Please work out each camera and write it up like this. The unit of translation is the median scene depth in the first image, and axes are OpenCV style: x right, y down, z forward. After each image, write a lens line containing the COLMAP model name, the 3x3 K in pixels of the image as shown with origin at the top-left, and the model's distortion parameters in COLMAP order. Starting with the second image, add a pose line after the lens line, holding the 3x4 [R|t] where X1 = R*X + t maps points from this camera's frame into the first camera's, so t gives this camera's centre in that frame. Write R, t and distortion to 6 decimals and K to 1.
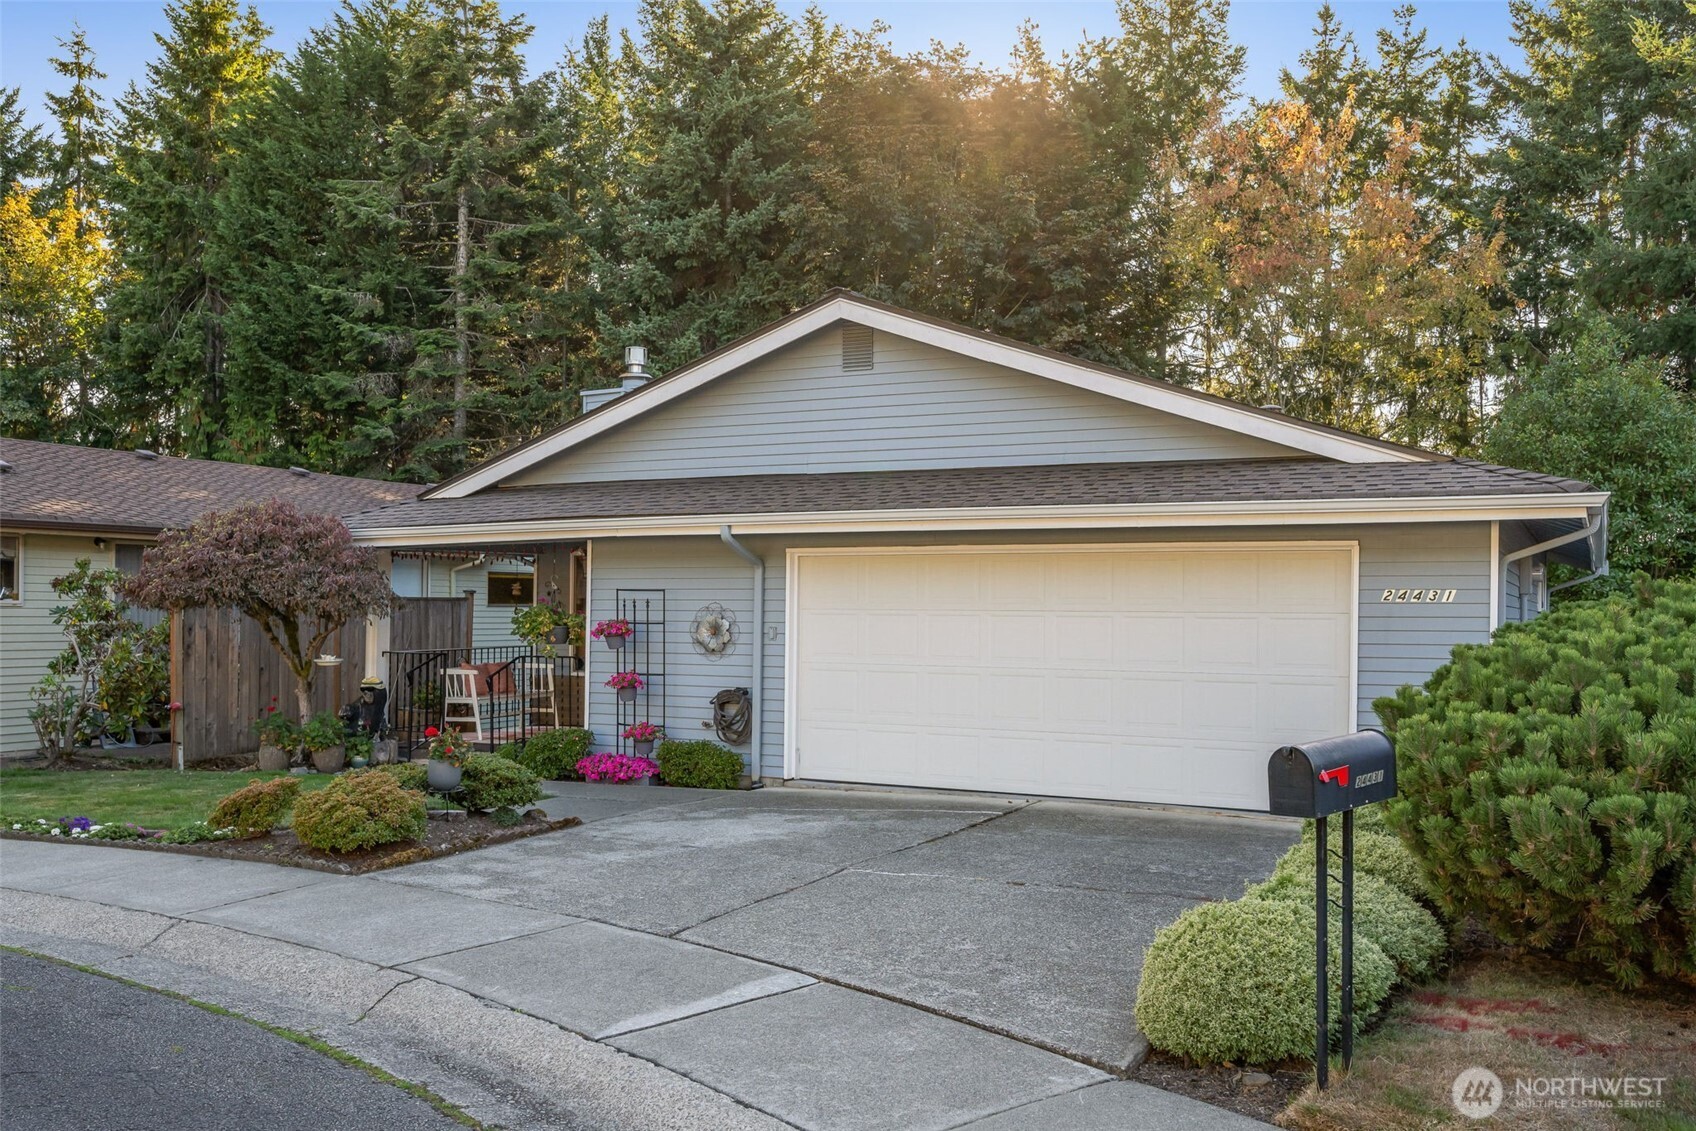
lens RADIAL K [[1725.0, 0, 847.8], [0, 1725.0, 601.2], [0, 0, 1]] dist [-0.005801, -0.021331]
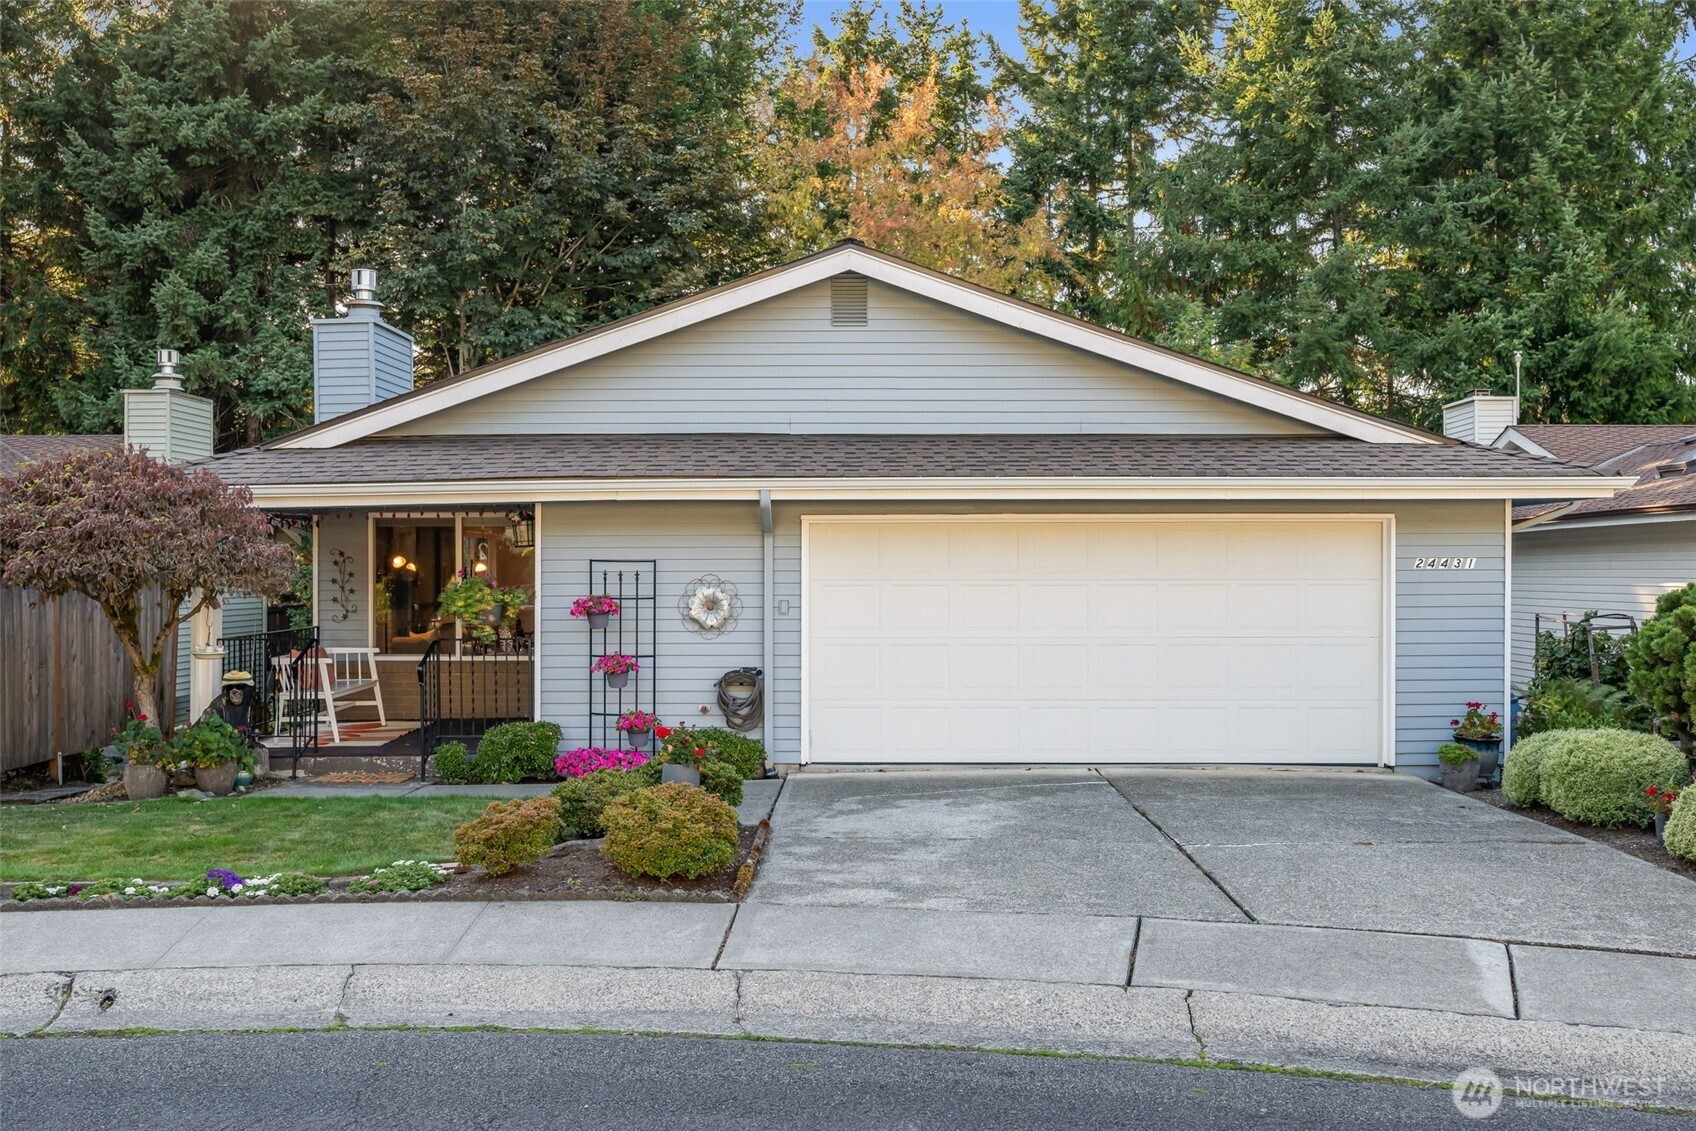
lens RADIAL K [[1859.8, 0, 848.0], [0, 1859.8, 565.5], [0, 0, 1]] dist [-0.008292, -0.015072]
pose [[0.858596, -0.008809, 0.512577, -0.510449], [0.005257, 0.999951, 0.008380, -0.011464], [-0.512625, -0.004500, 0.858601, 0.127354]]
